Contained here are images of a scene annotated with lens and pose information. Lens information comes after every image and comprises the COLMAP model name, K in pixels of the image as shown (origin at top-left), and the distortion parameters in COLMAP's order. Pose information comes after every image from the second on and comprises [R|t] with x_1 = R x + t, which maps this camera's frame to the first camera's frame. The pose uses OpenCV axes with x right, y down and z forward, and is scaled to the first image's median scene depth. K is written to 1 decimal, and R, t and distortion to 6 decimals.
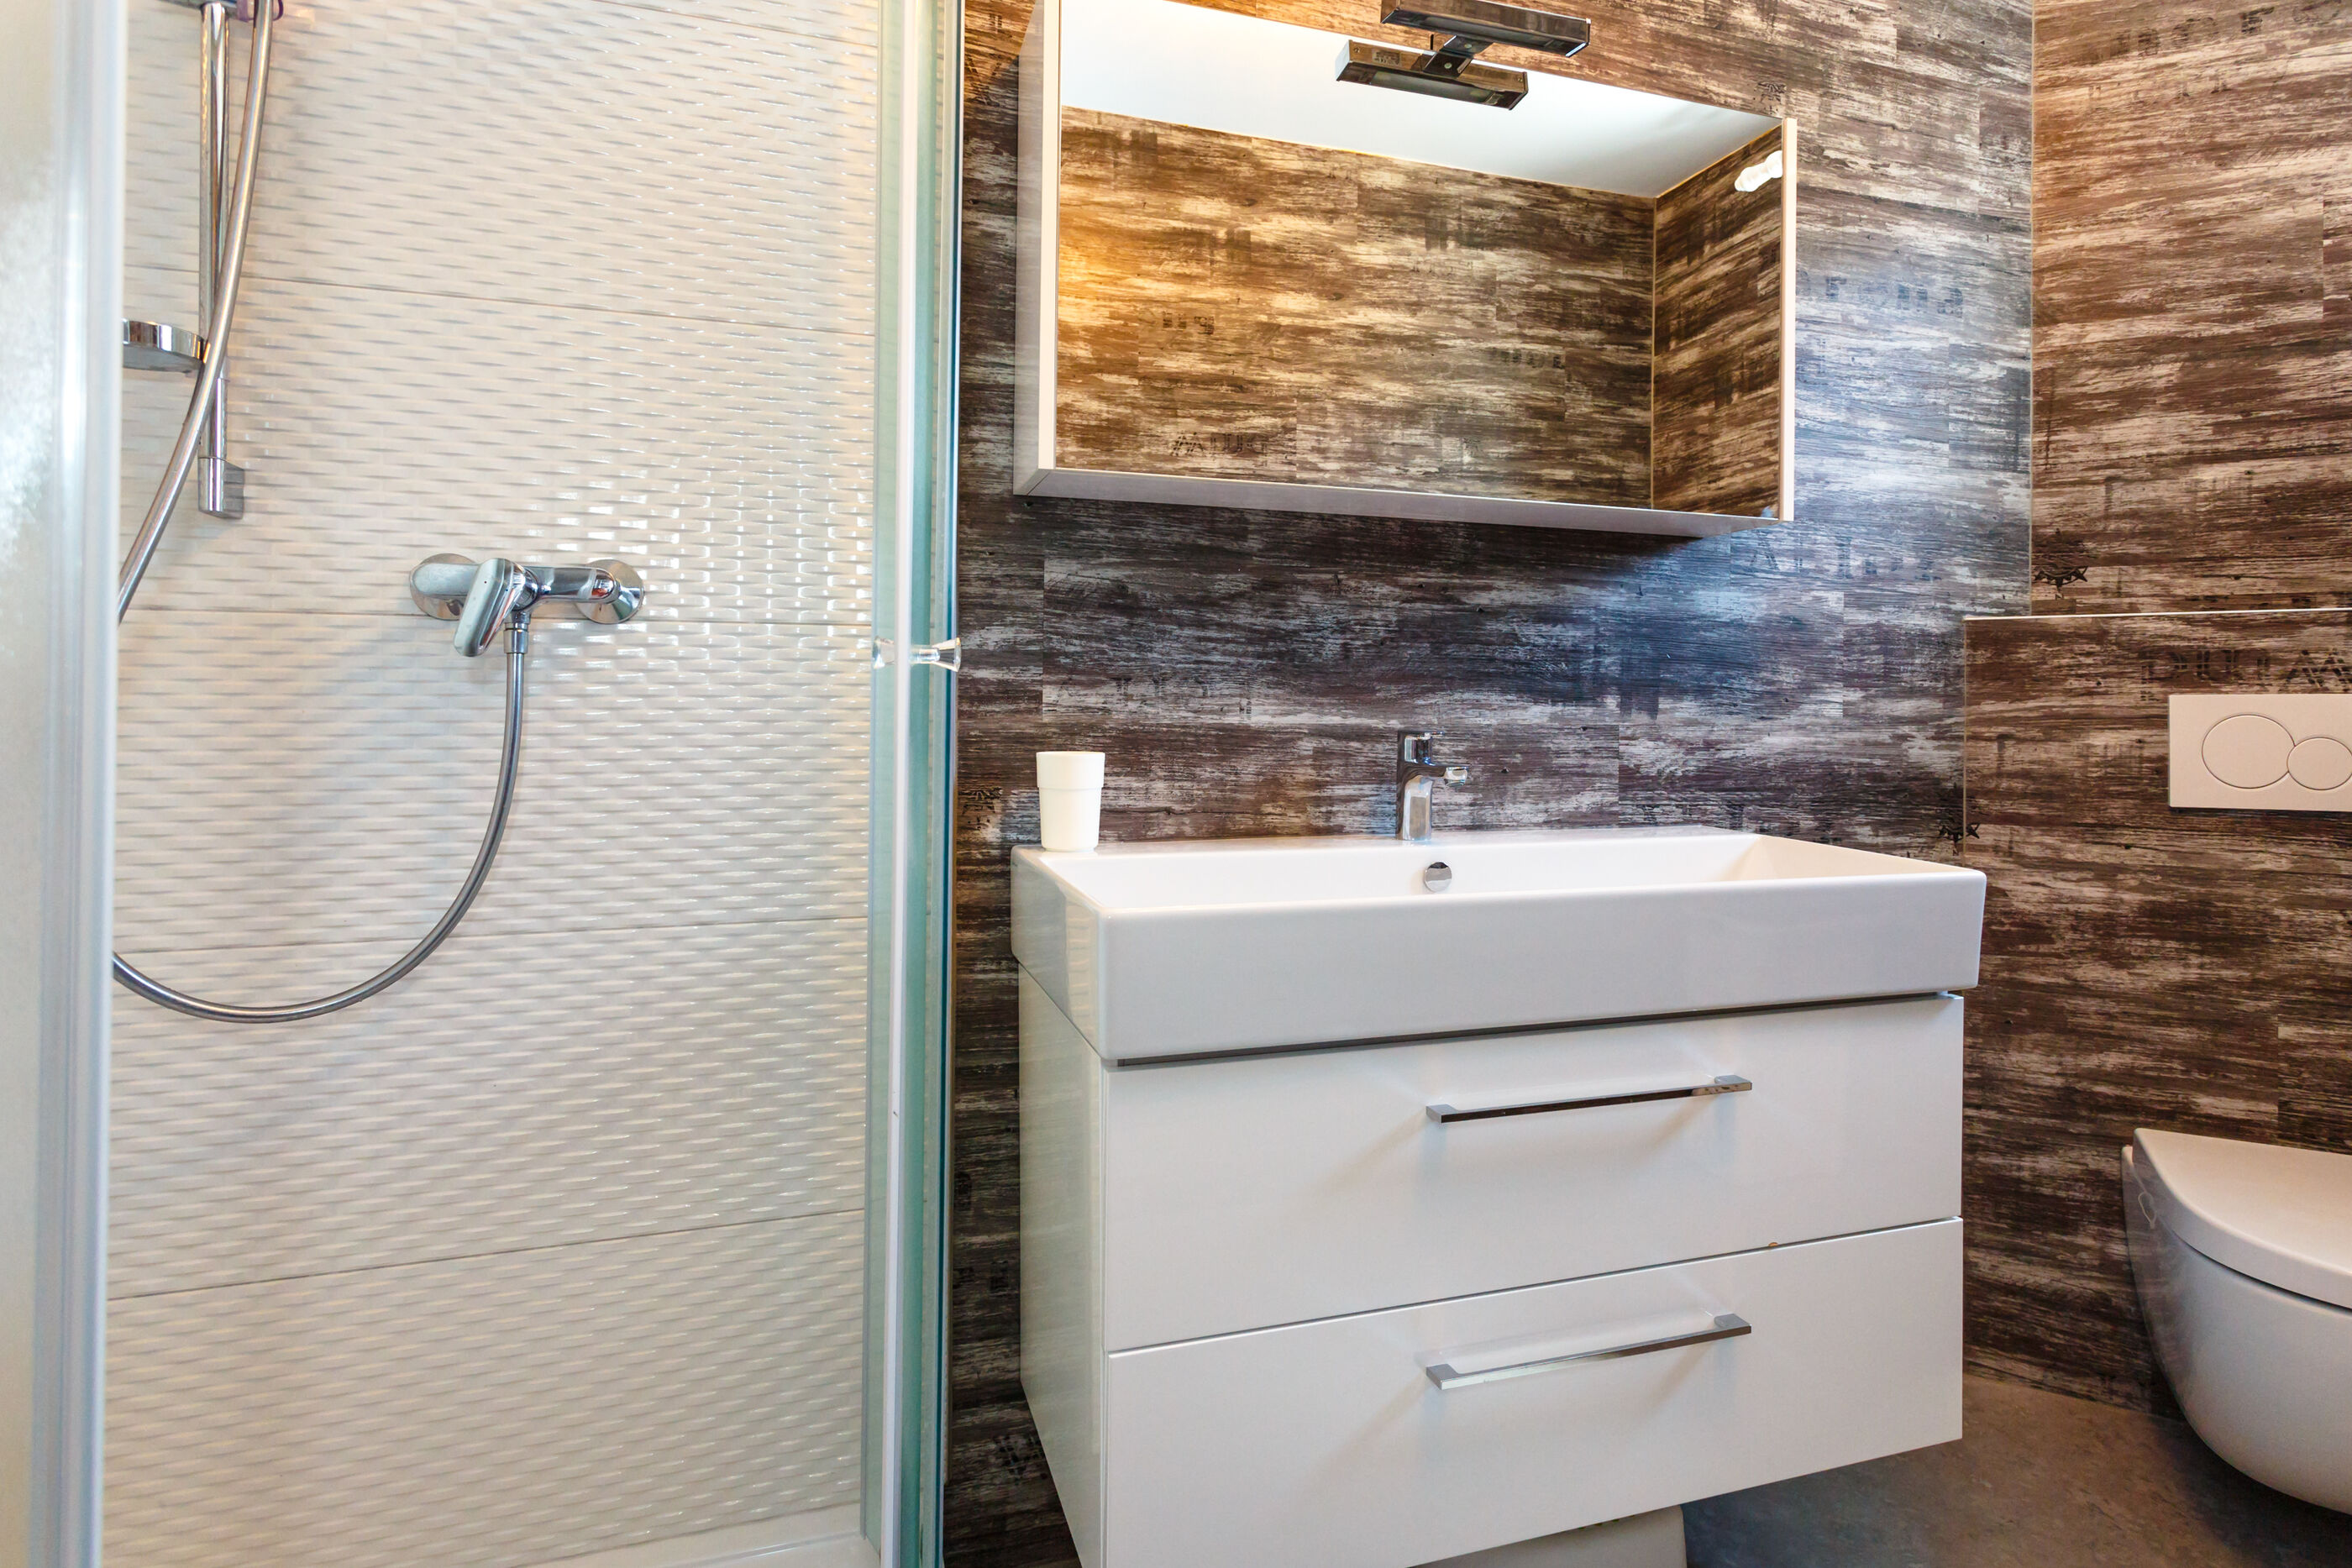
lens RADIAL K [[1259.7, 0, 1203.9], [0, 1259.7, 710.1], [0, 0, 1]] dist [-0.006949, 0.003195]
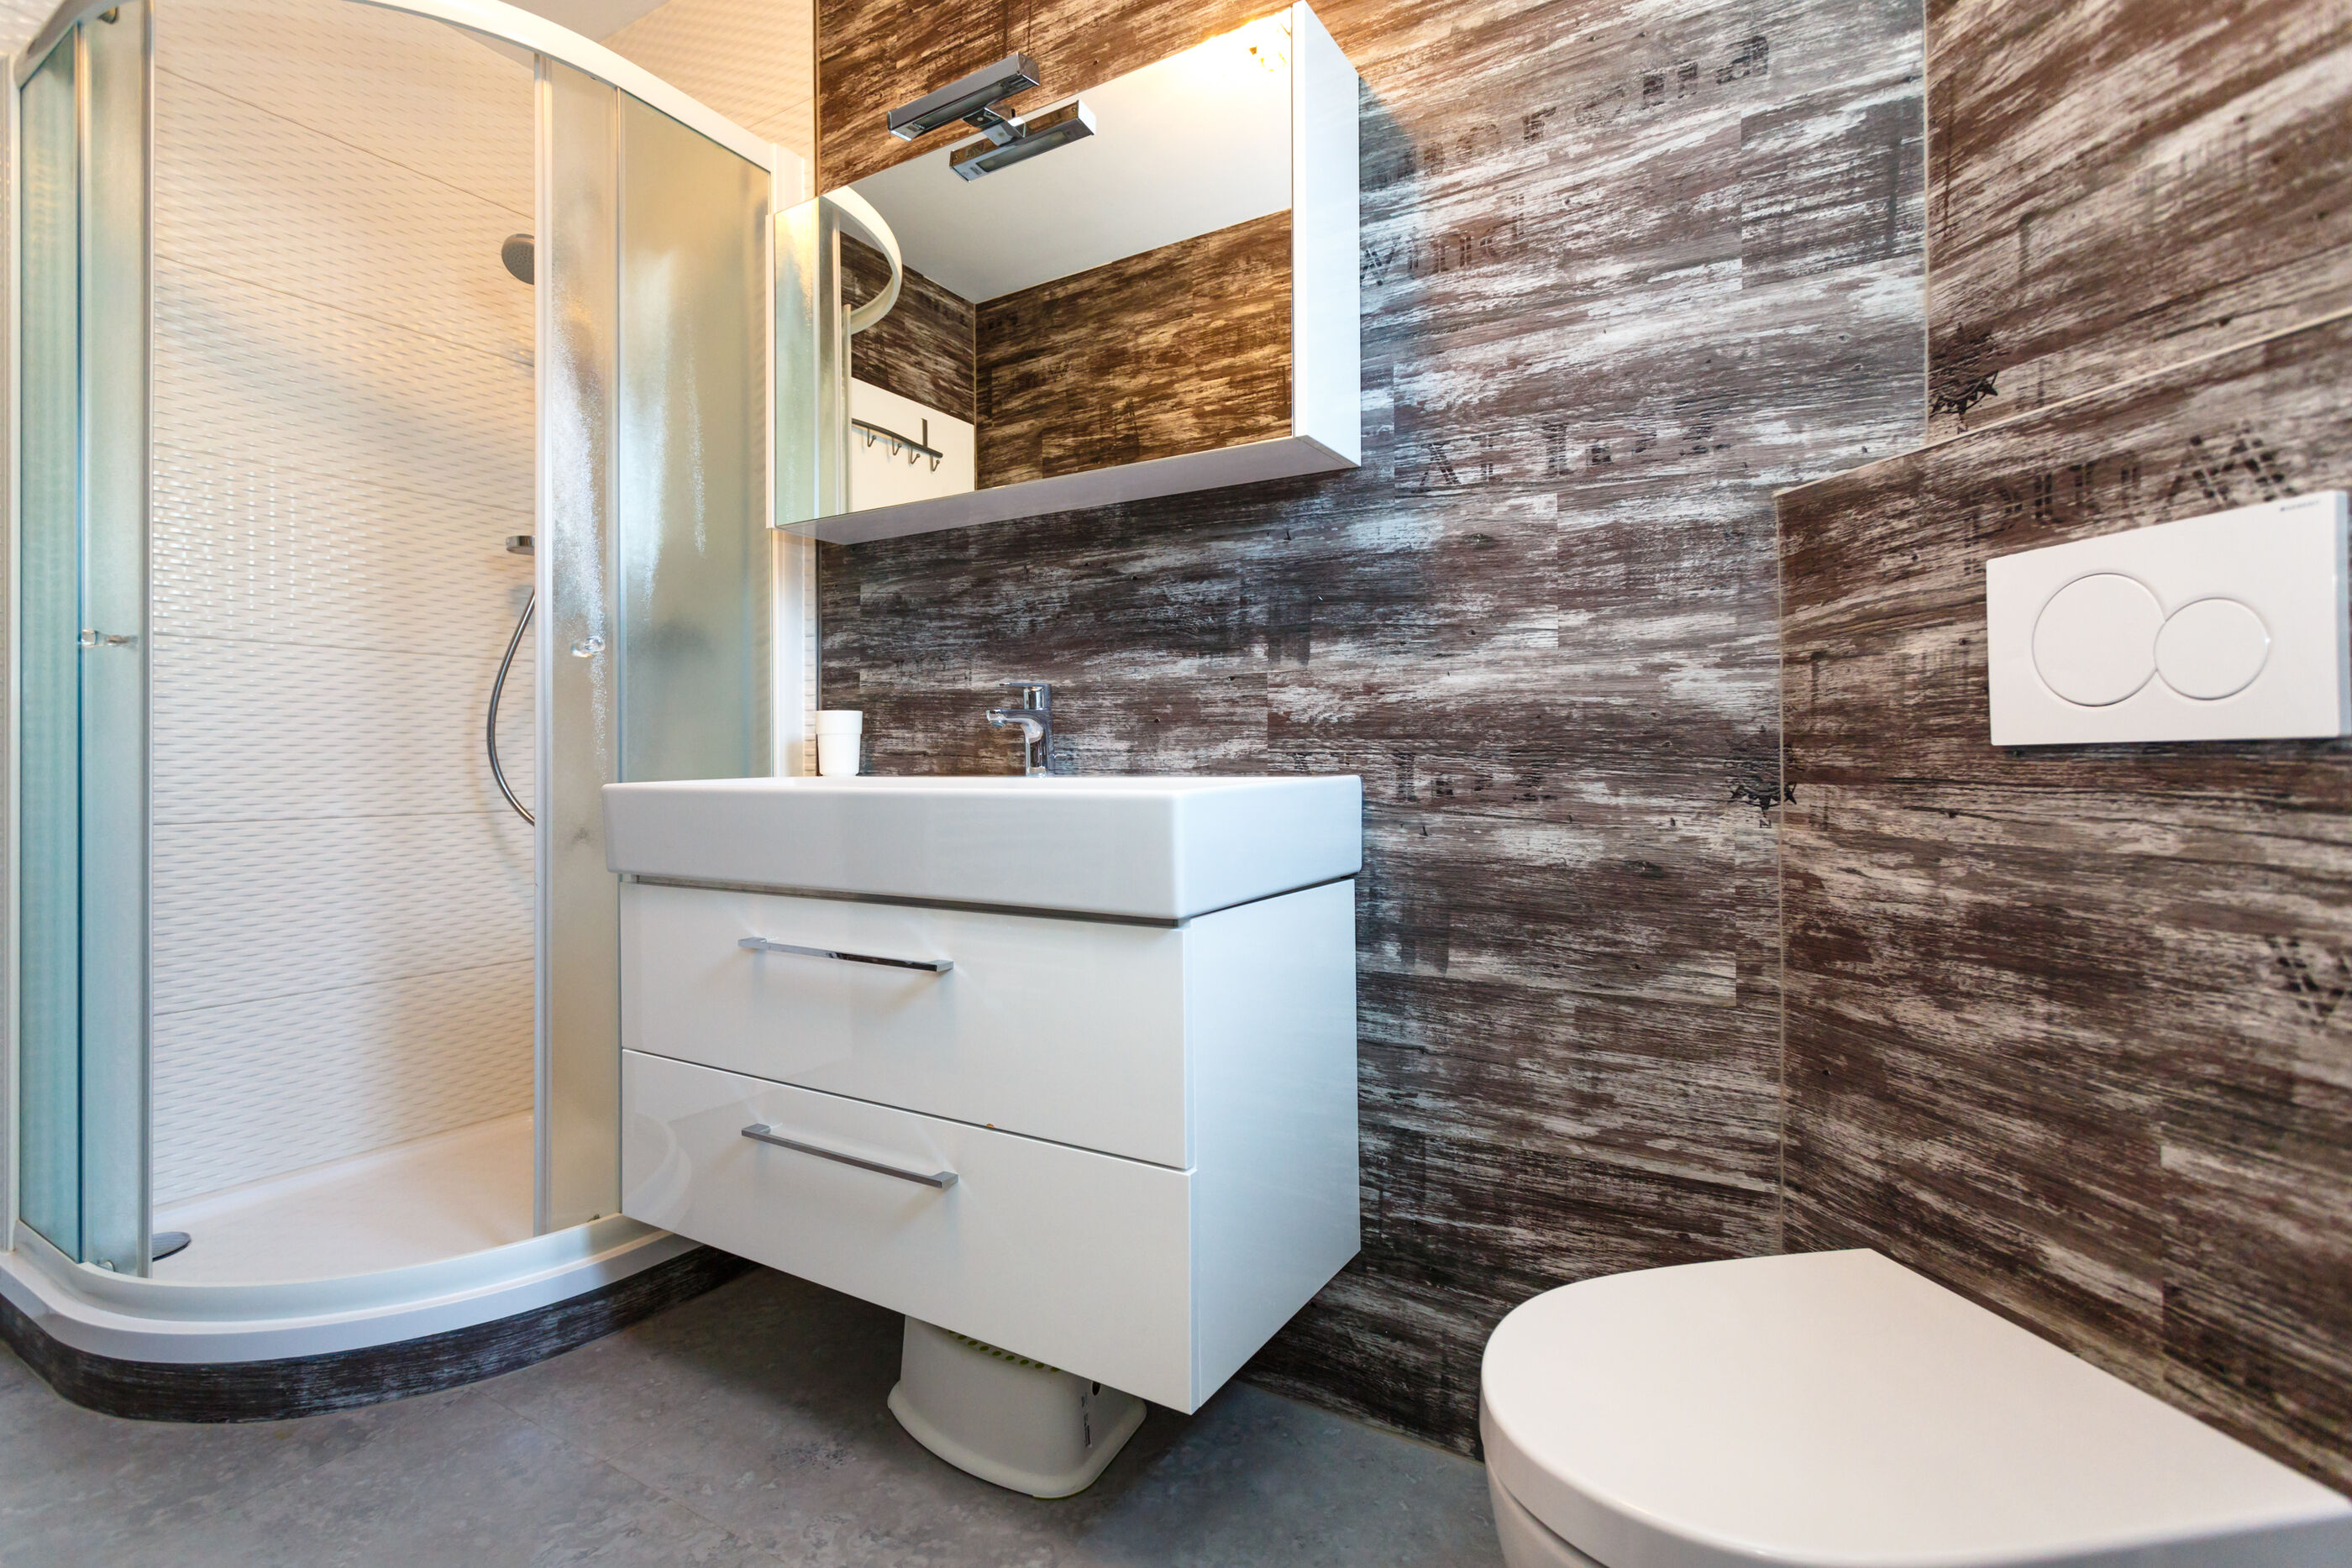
lens RADIAL K [[1108.0, 0, 1172.5], [0, 1108.0, 762.4], [0, 0, 1]] dist [-0.002253, 0.000991]
pose [[0.644630, -0.010583, -0.764421, 0.909906], [0.009646, 0.999937, -0.005709, 0.083237], [0.764434, -0.003694, 0.644692, 0.355703]]
